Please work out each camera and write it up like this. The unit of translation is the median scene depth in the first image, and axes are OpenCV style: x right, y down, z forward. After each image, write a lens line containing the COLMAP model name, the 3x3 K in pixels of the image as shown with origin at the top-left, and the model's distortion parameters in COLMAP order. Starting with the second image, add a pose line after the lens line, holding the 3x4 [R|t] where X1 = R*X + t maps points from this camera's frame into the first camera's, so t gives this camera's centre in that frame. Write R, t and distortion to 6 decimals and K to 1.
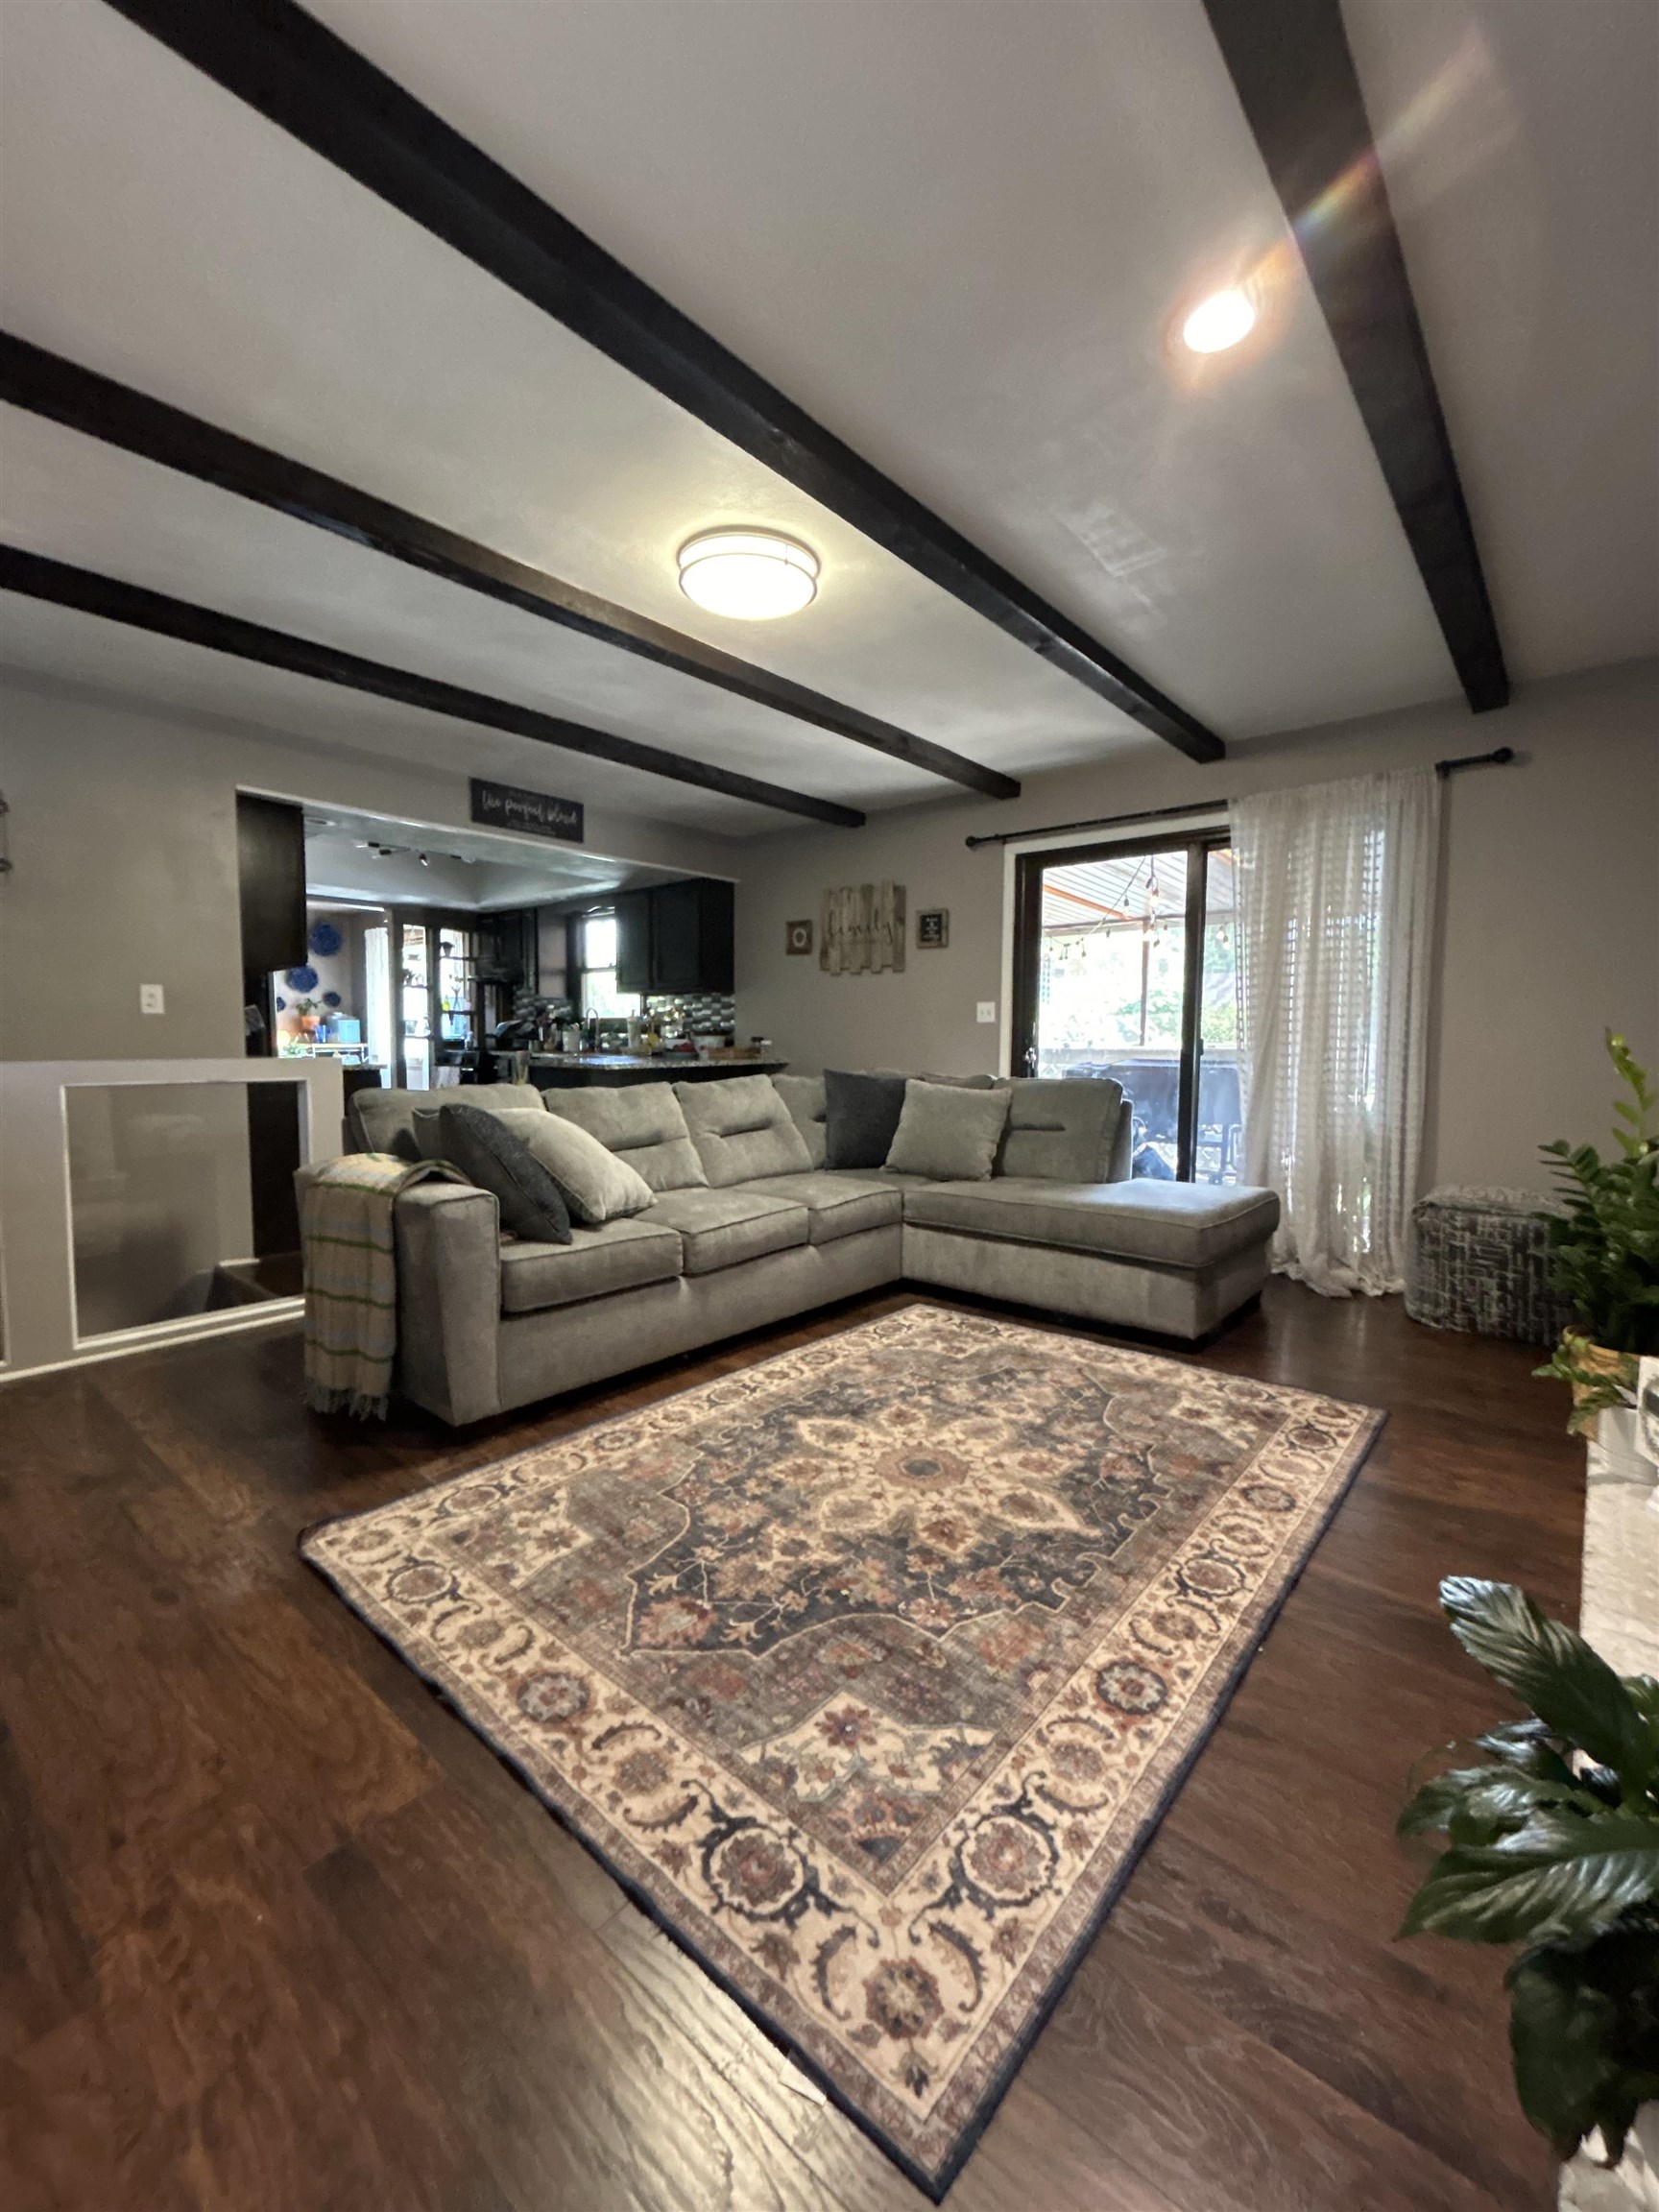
lens RADIAL K [[911.1, 0, 823.2], [0, 911.1, 1102.8], [0, 0, 1]] dist [-0.002497, 0.000472]
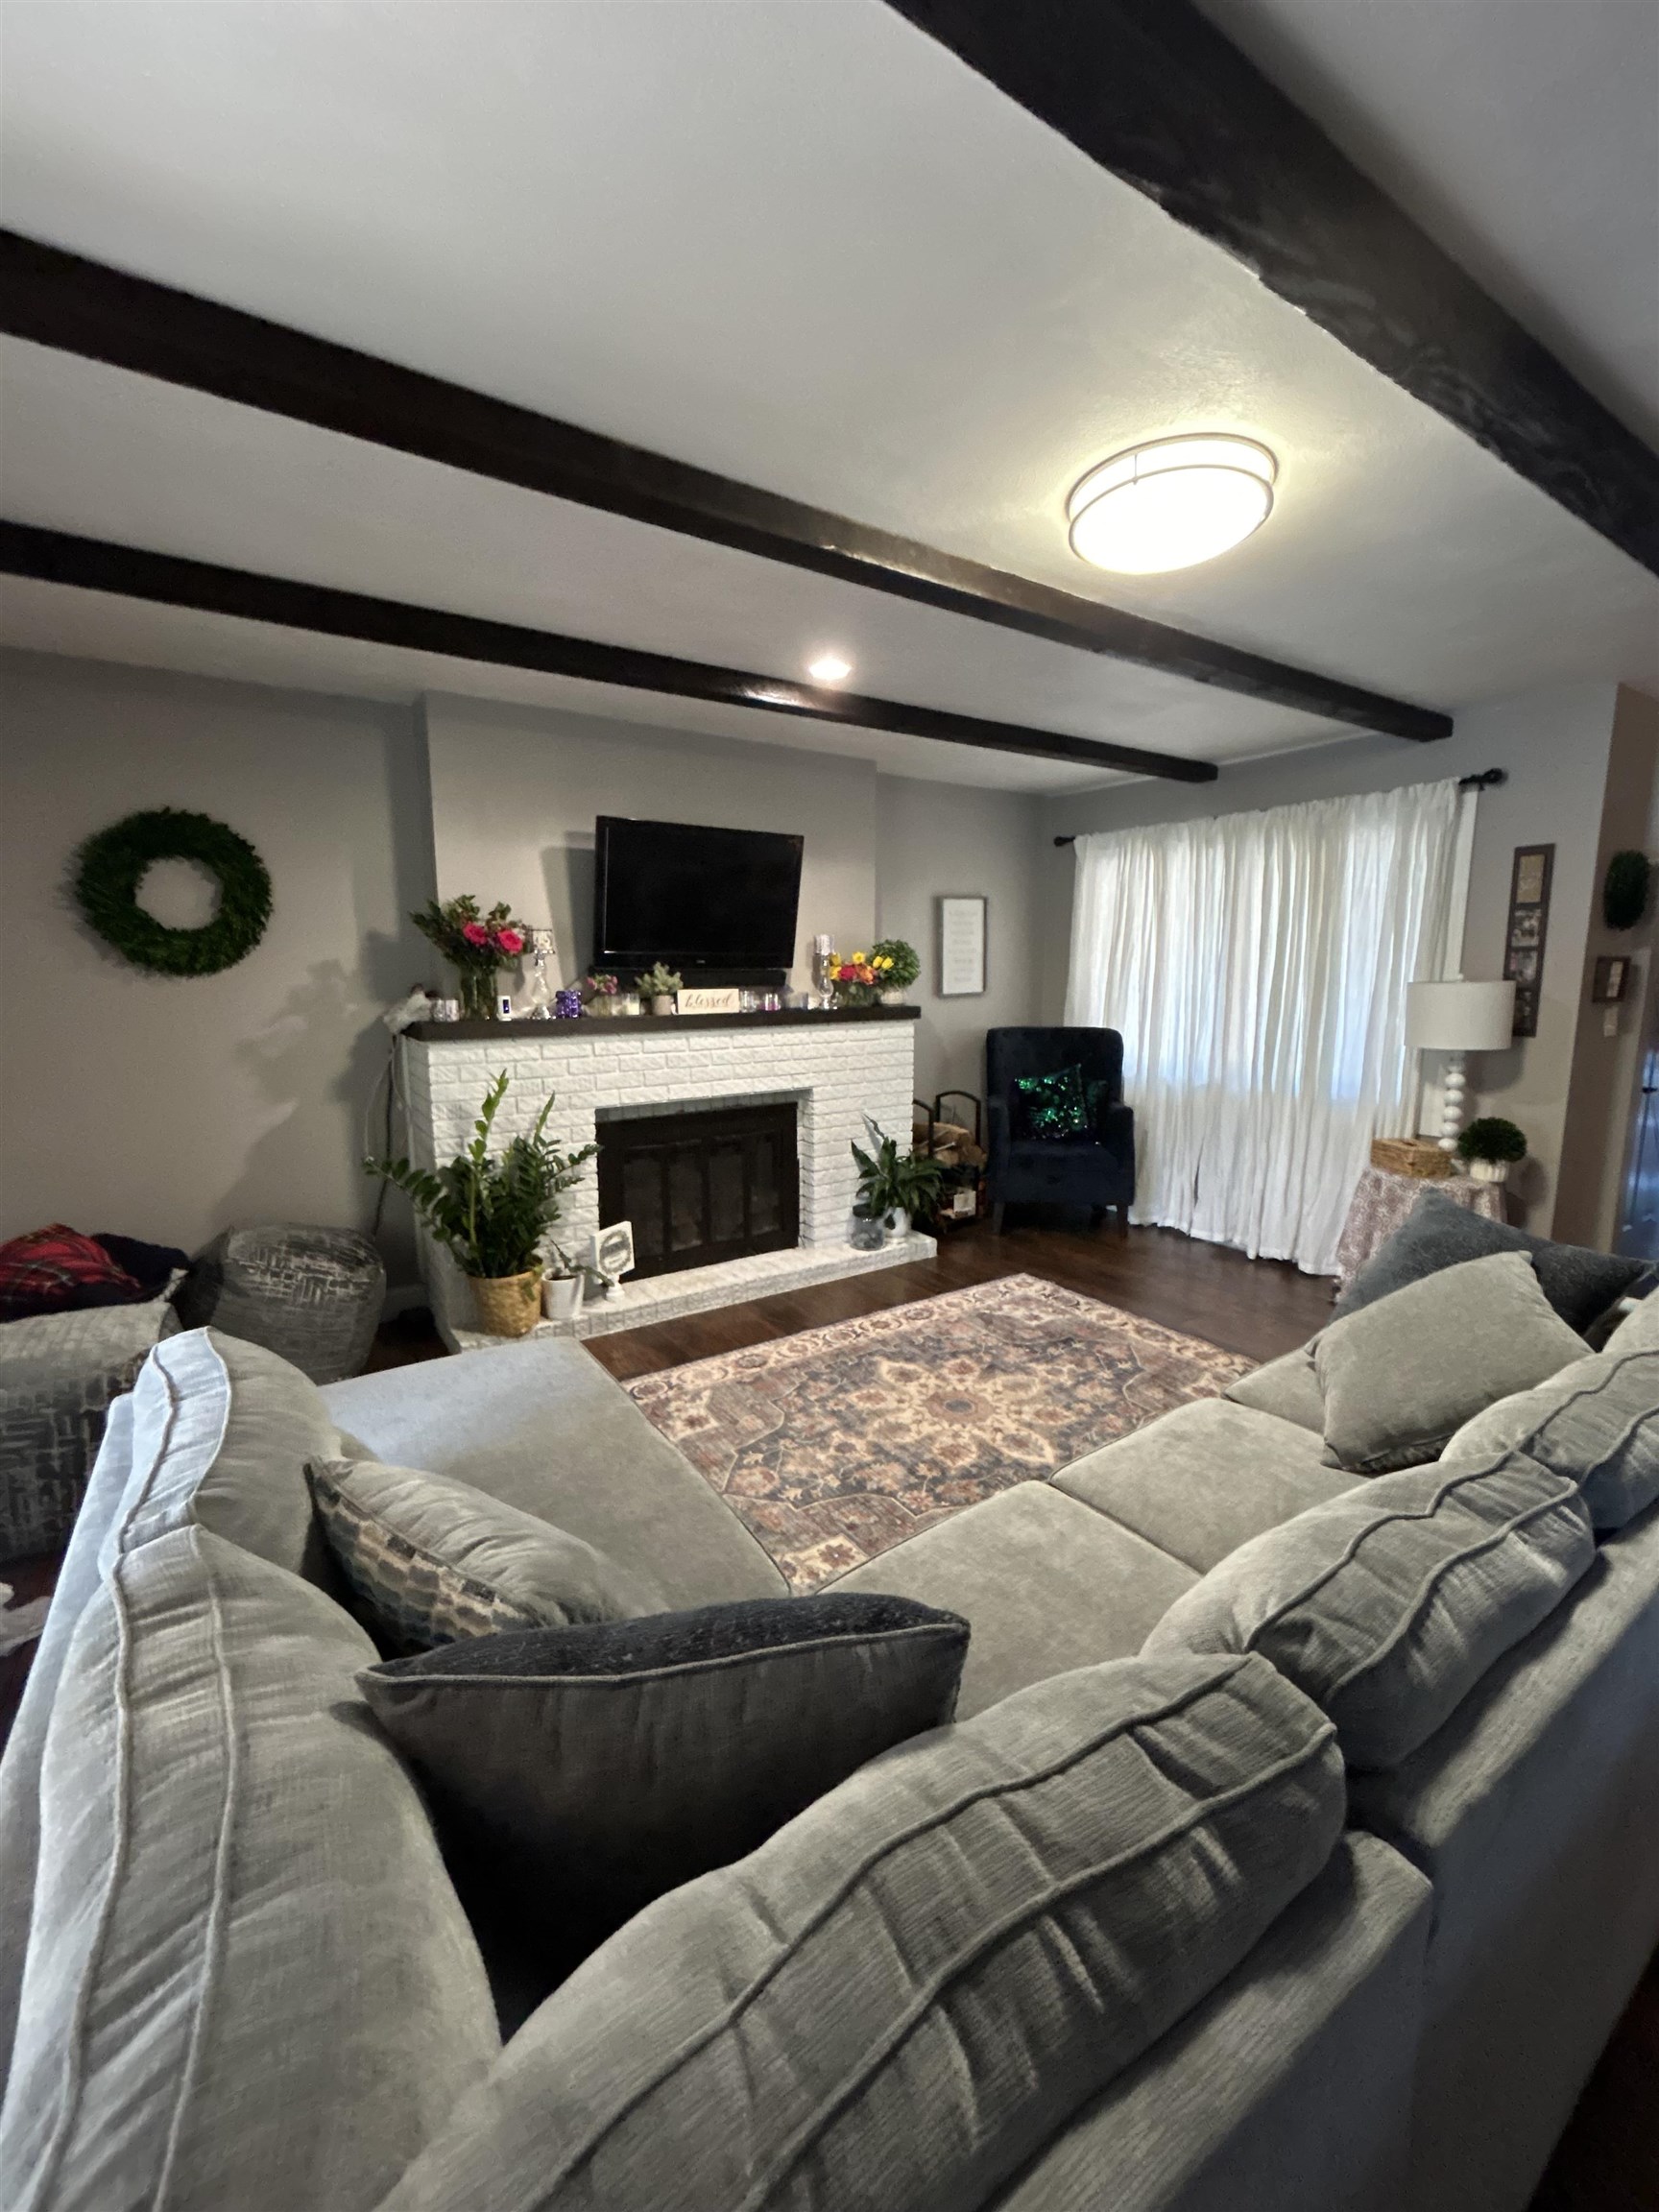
lens RADIAL K [[911.1, 0, 815.4], [0, 911.1, 1110.3], [0, 0, 1]] dist [-0.002497, 0.000472]
pose [[-0.963461, -0.040361, 0.264789, -0.023523], [0.020345, 0.974698, 0.222599, -0.287216], [-0.267074, 0.219853, -0.938262, 1.914414]]
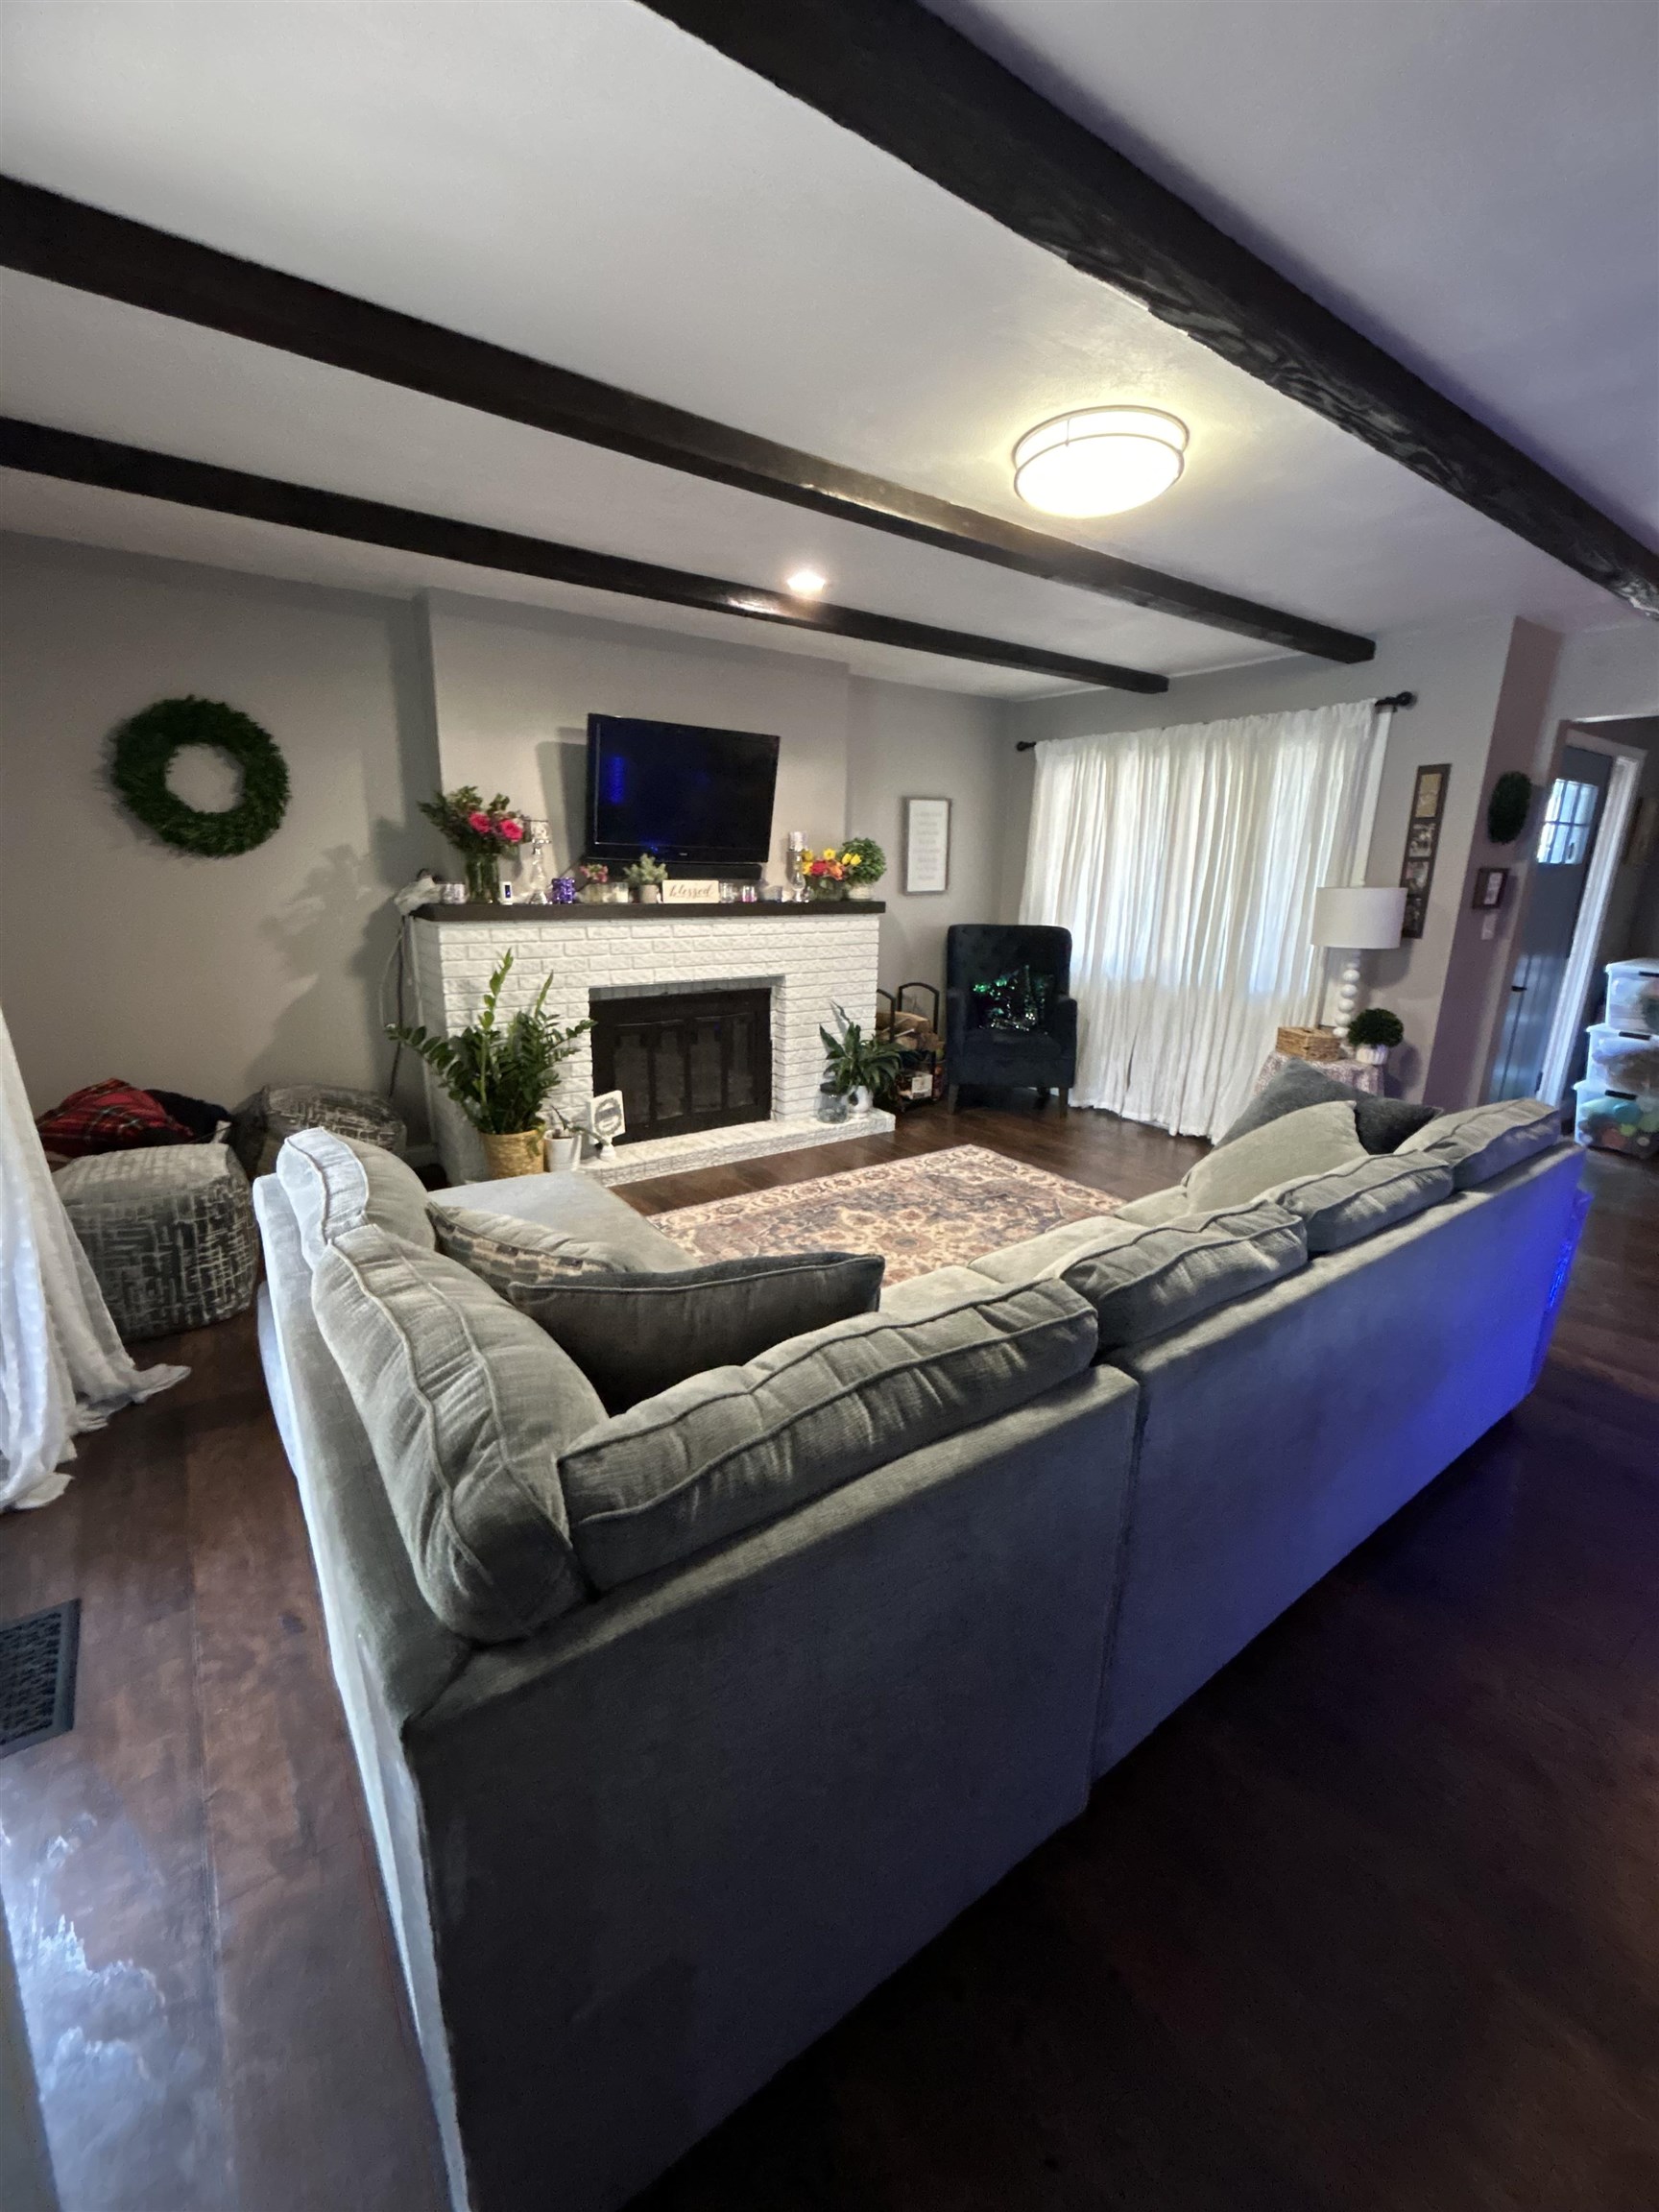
lens RADIAL K [[911.1, 0, 815.2], [0, 911.1, 1110.7], [0, 0, 1]] dist [-0.002497, 0.000472]
pose [[-0.971052, -0.080008, 0.225072, -0.067313], [-0.002857, 0.946060, 0.323978, -0.290476], [-0.238853, 0.313956, -0.918902, 2.092558]]
